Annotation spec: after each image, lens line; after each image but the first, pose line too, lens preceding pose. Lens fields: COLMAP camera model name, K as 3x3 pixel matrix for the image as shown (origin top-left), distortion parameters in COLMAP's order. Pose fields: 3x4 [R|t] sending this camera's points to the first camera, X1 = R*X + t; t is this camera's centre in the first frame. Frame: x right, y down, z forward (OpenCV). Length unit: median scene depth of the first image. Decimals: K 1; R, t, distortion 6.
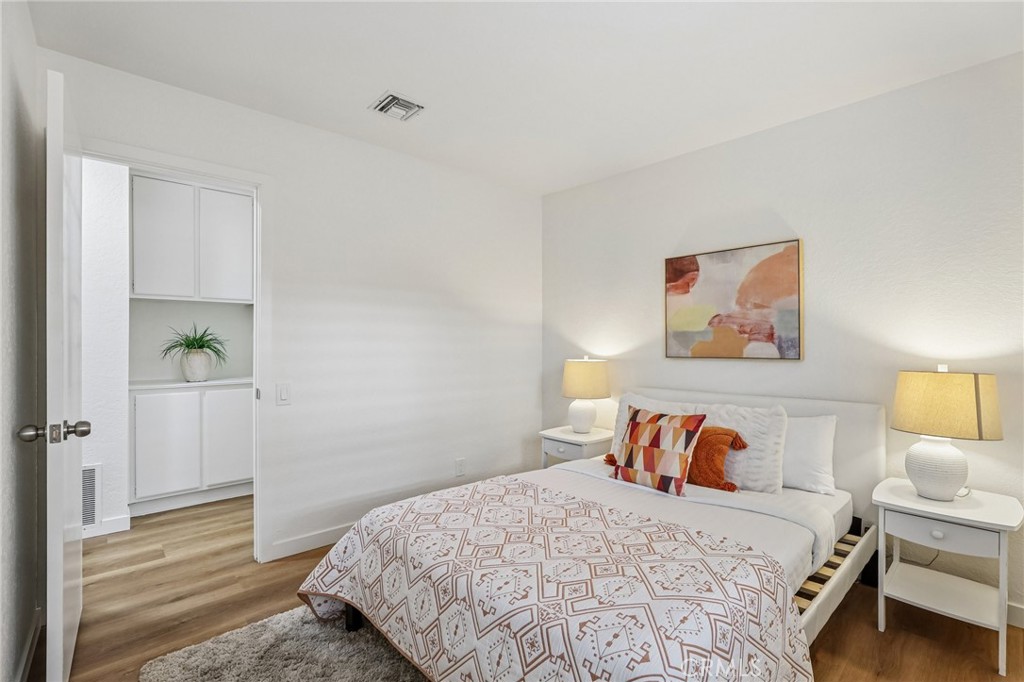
lens RADIAL K [[468.7, 0, 519.0], [0, 468.7, 342.4], [0, 0, 1]] dist [-0.037008, 0.006334]
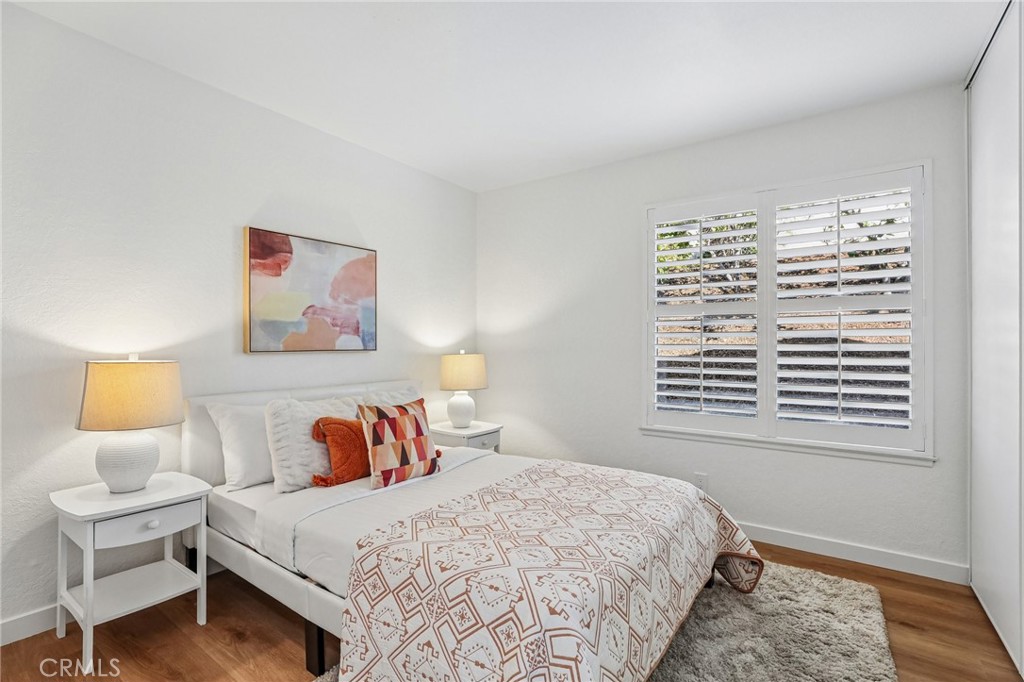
lens RADIAL K [[468.7, 0, 522.4], [0, 468.7, 337.4], [0, 0, 1]] dist [-0.037008, 0.006334]
pose [[-0.215442, 0.015755, 0.976389, -0.615817], [-0.000937, 0.999866, -0.016341, 0.021851], [-0.976516, -0.004436, -0.215399, 0.816801]]
